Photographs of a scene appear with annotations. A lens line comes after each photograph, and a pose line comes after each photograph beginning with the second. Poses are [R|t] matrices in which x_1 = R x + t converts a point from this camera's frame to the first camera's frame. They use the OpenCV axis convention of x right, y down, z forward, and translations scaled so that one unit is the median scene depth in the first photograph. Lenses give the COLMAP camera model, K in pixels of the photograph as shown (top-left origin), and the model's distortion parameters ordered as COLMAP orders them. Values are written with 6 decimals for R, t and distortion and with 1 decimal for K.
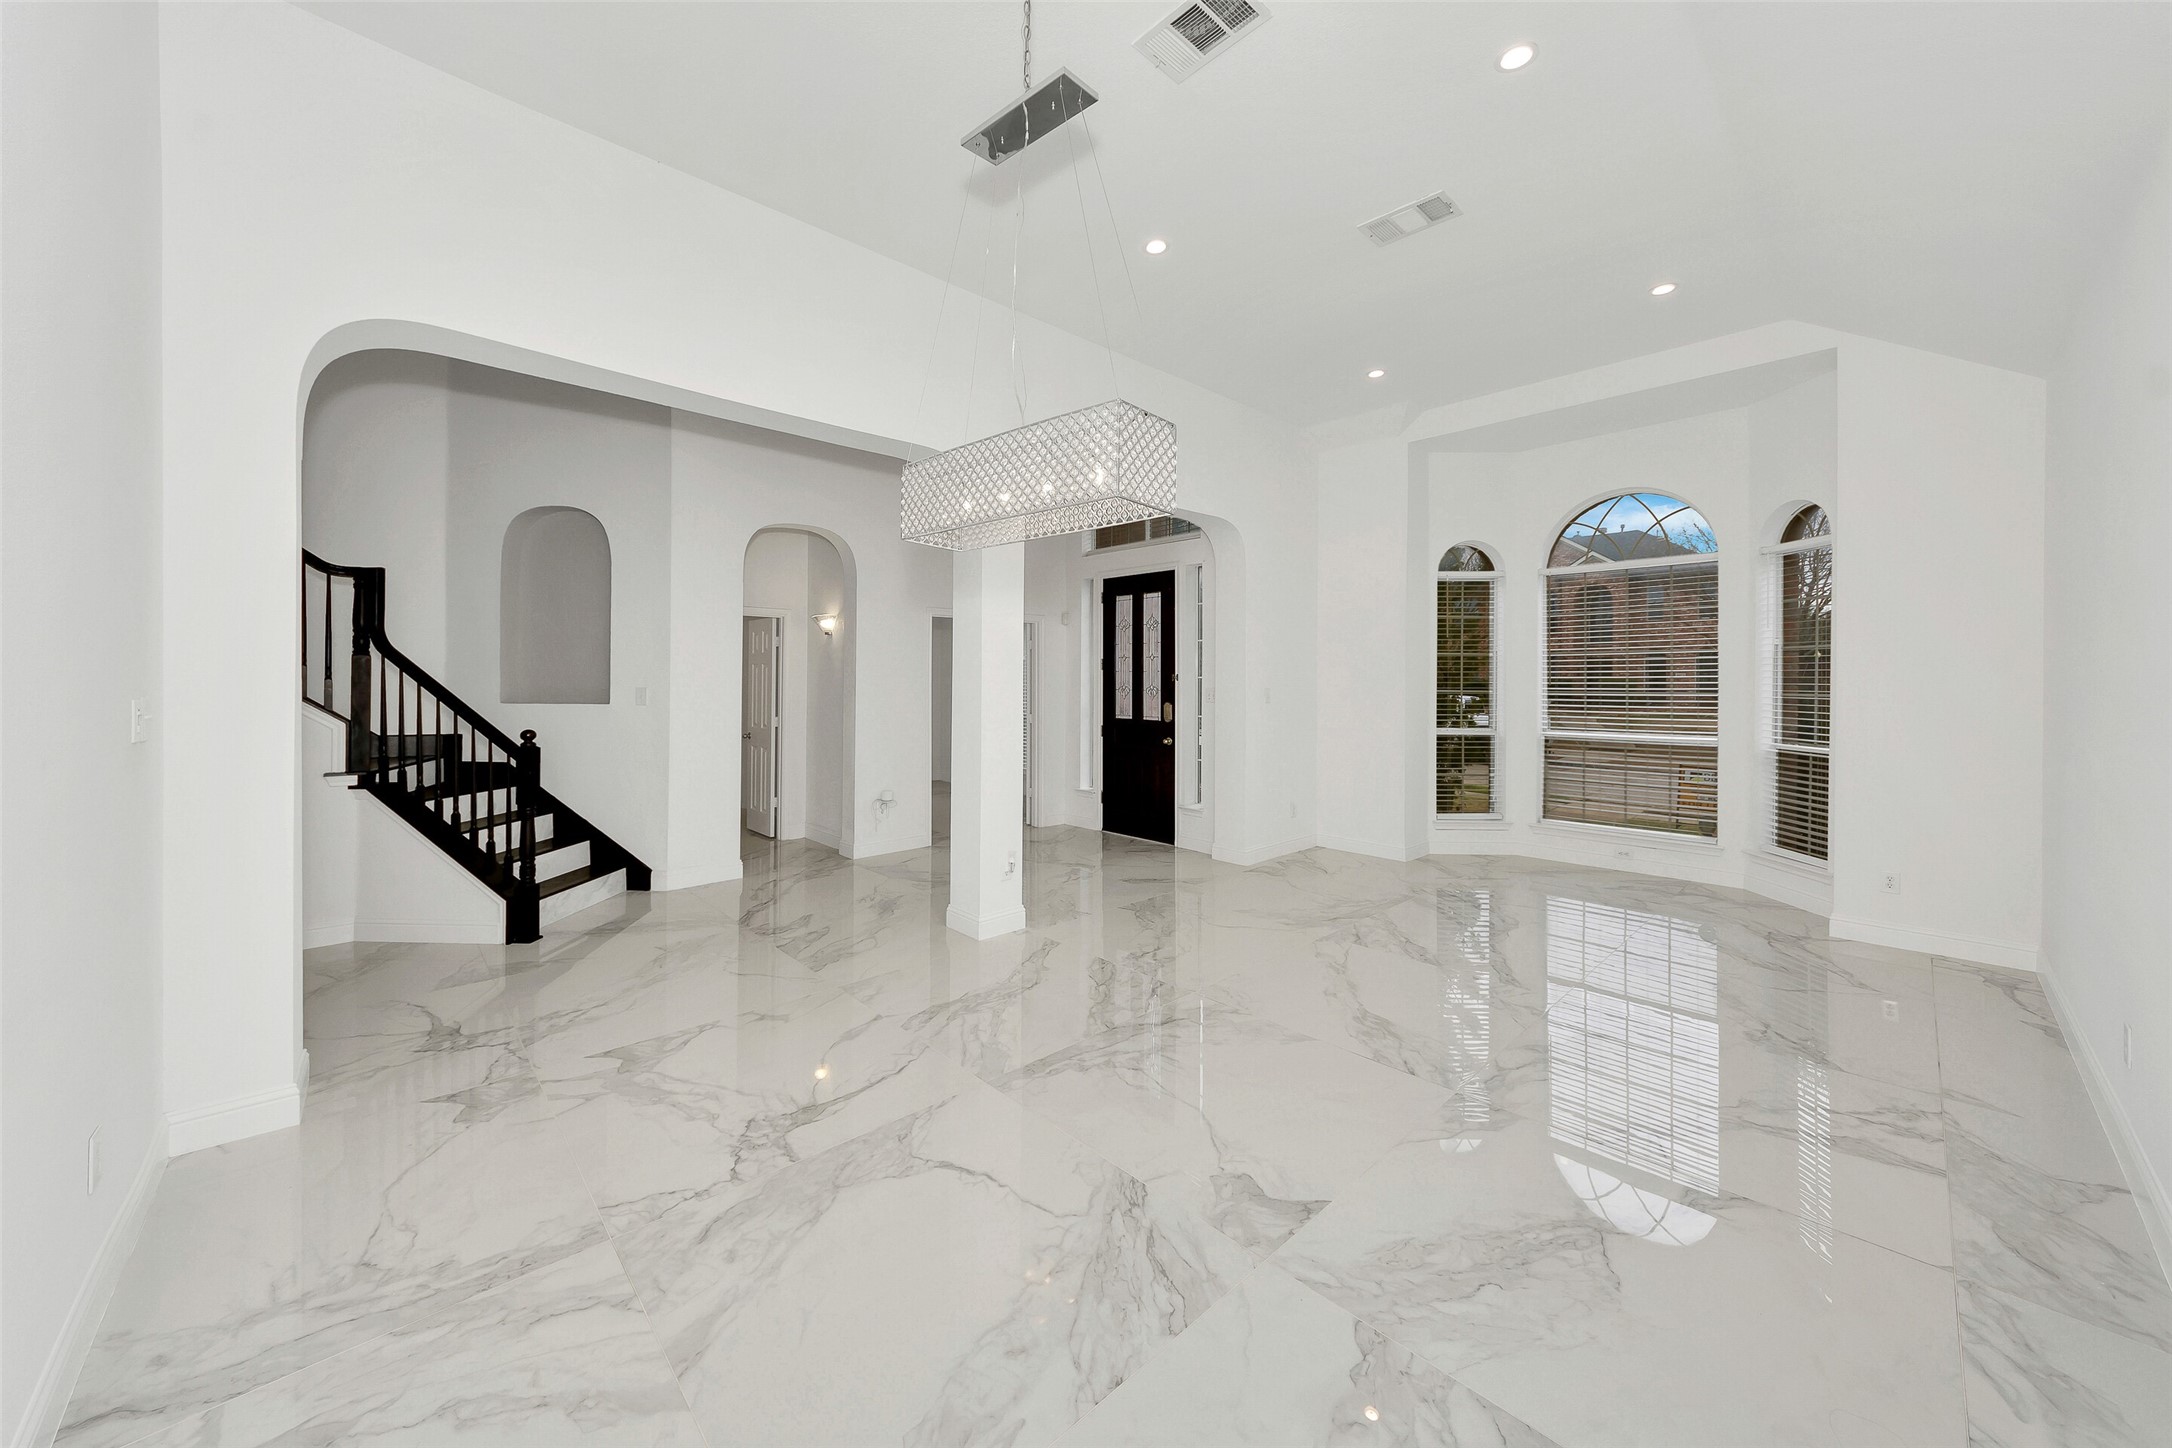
lens RADIAL K [[784.1, 0, 1077.5], [0, 784.1, 678.5], [0, 0, 1]] dist [-0.006166, 0.000366]
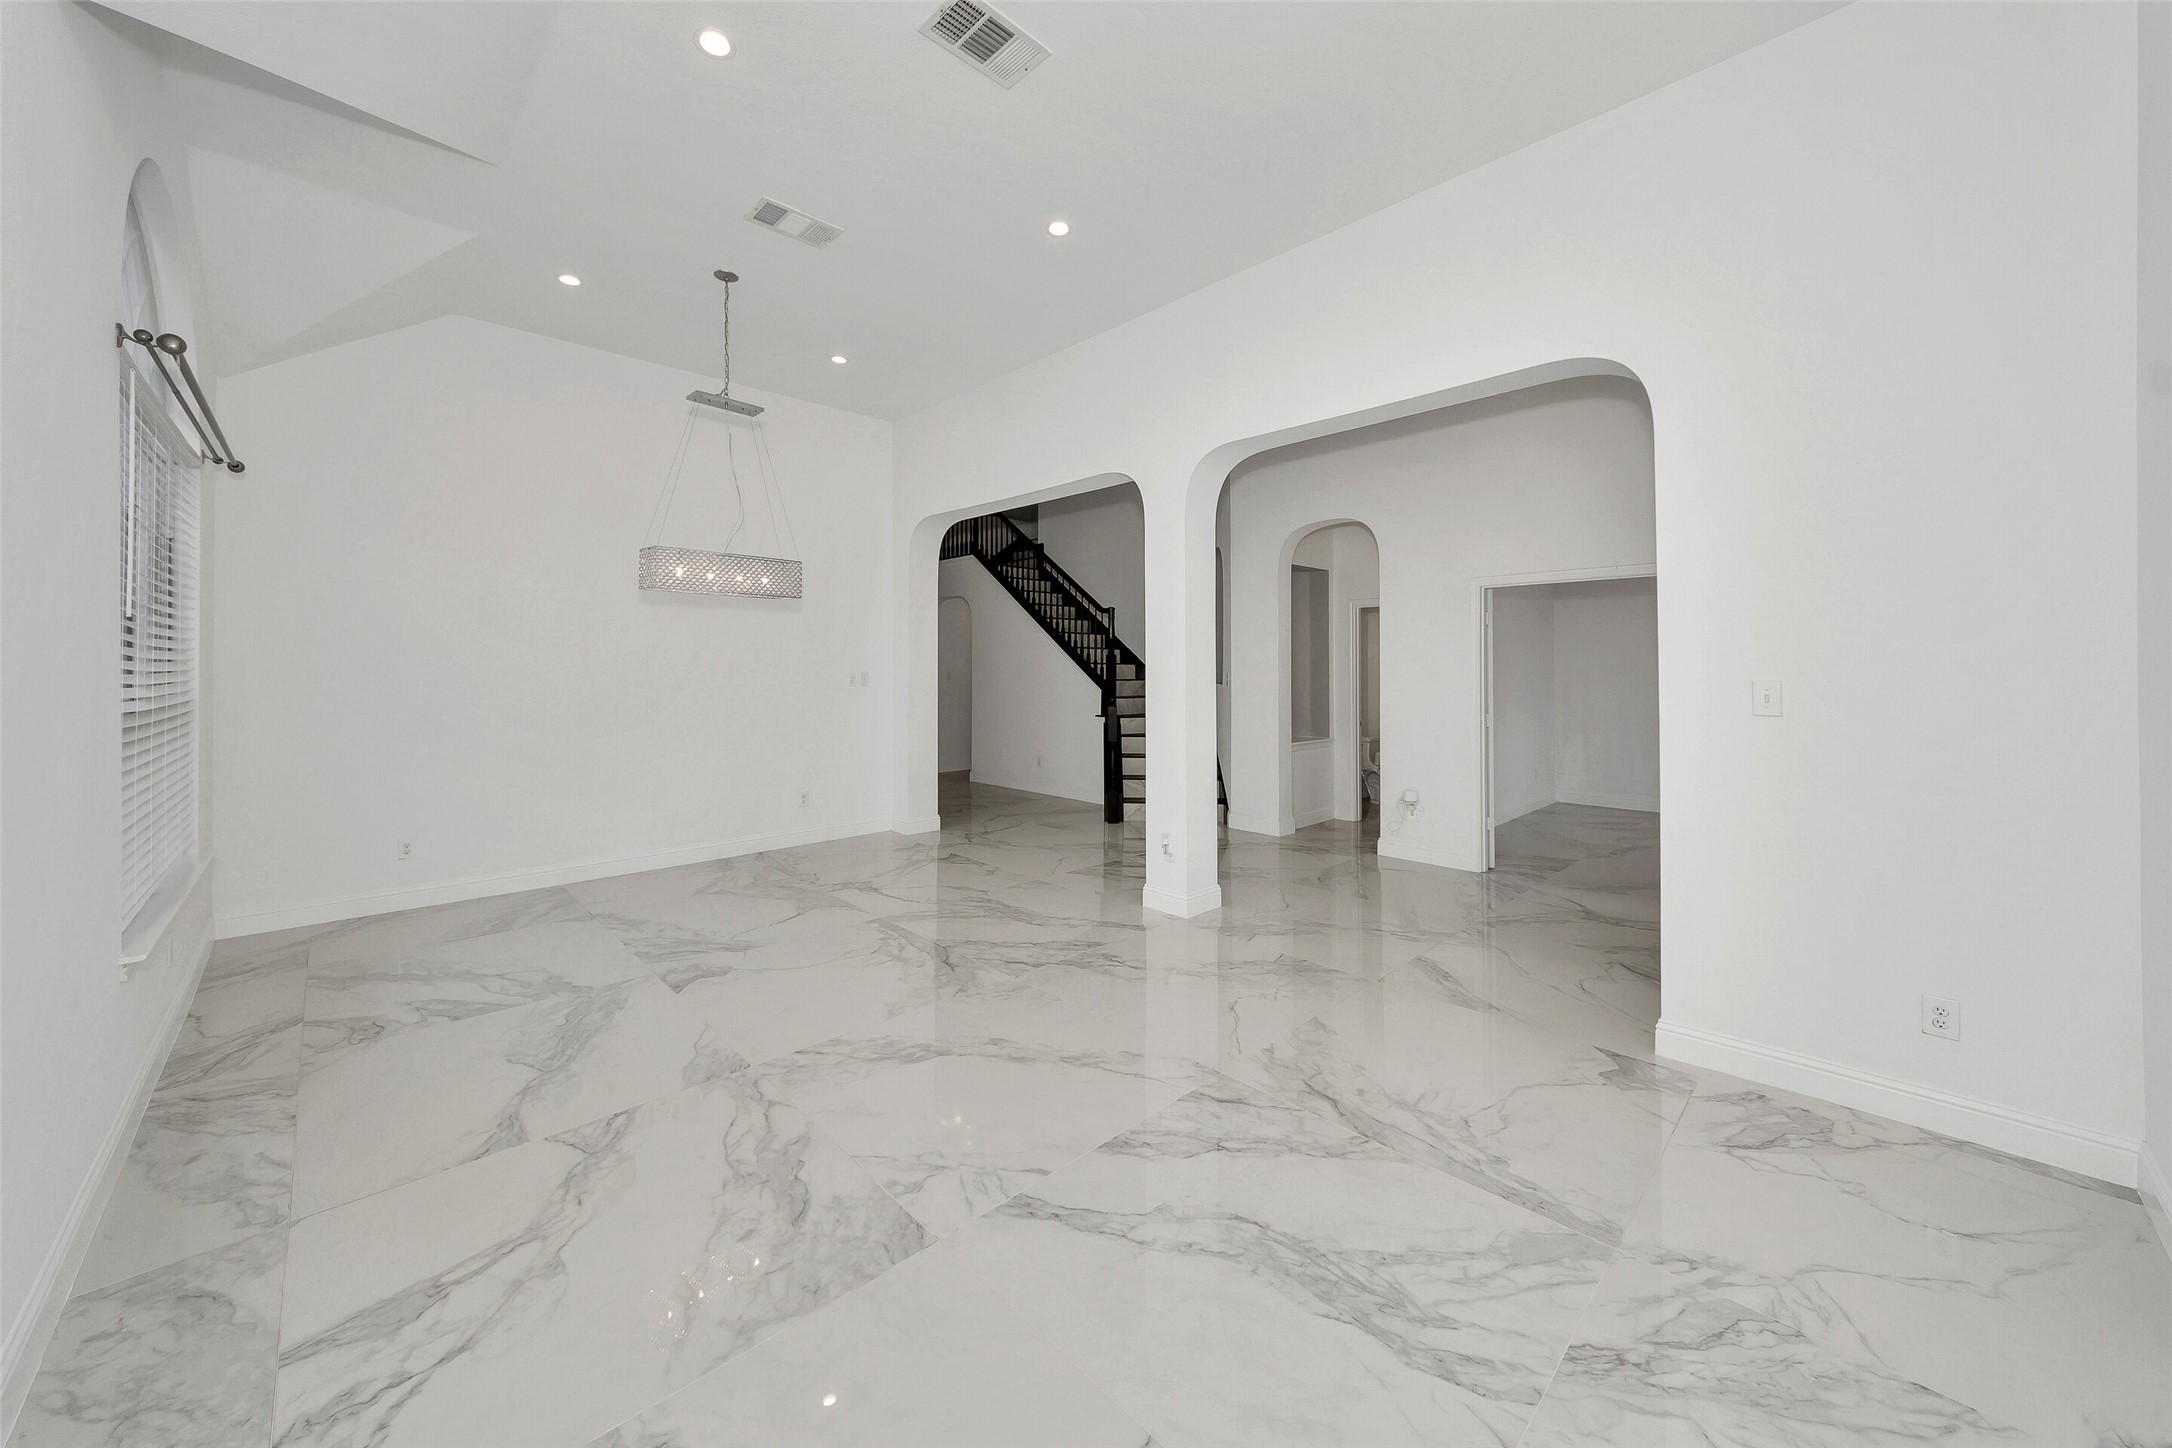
lens RADIAL K [[784.1, 0, 1077.5], [0, 784.1, 678.5], [0, 0, 1]] dist [-0.006166, 0.000366]
pose [[0.013751, 0.009840, -0.999857, 0.659168], [0.003304, 0.999946, 0.009886, 0.007302], [0.999900, -0.003439, 0.013718, 0.619142]]
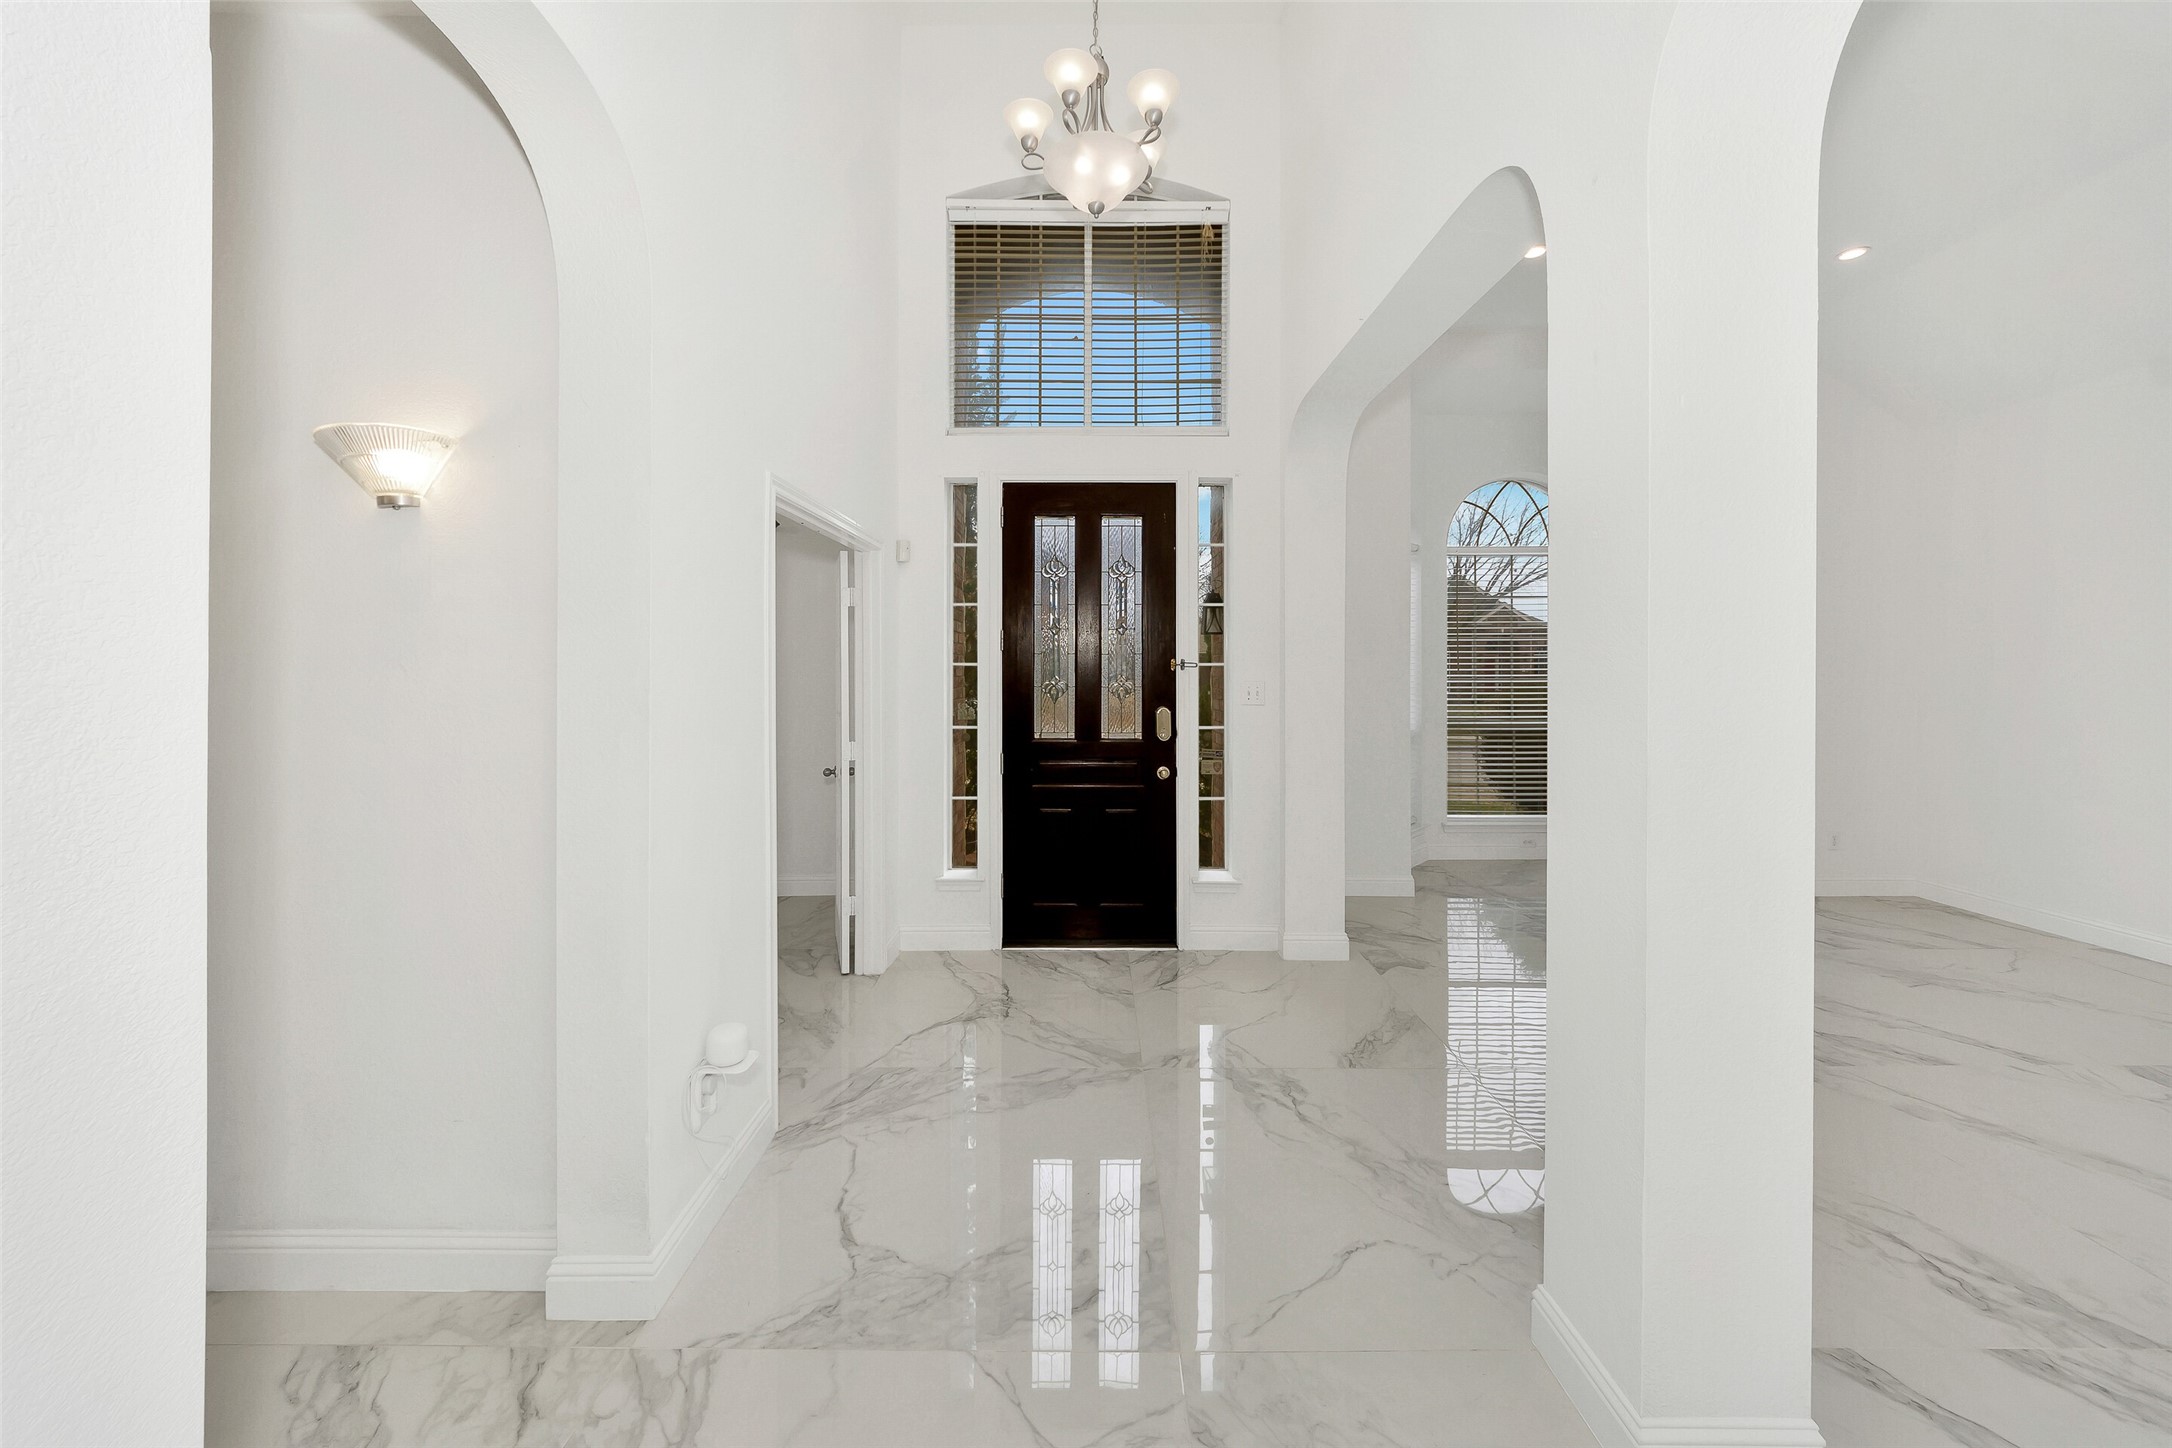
lens RADIAL K [[797.5, 0, 1090.6], [0, 797.5, 666.2], [0, 0, 1]] dist [0.003571, 0.000384]
pose [[0.670184, -0.008888, 0.742142, -0.394304], [0.003017, 0.999953, 0.009251, -0.006470], [-0.742189, -0.003961, 0.670179, 0.696006]]
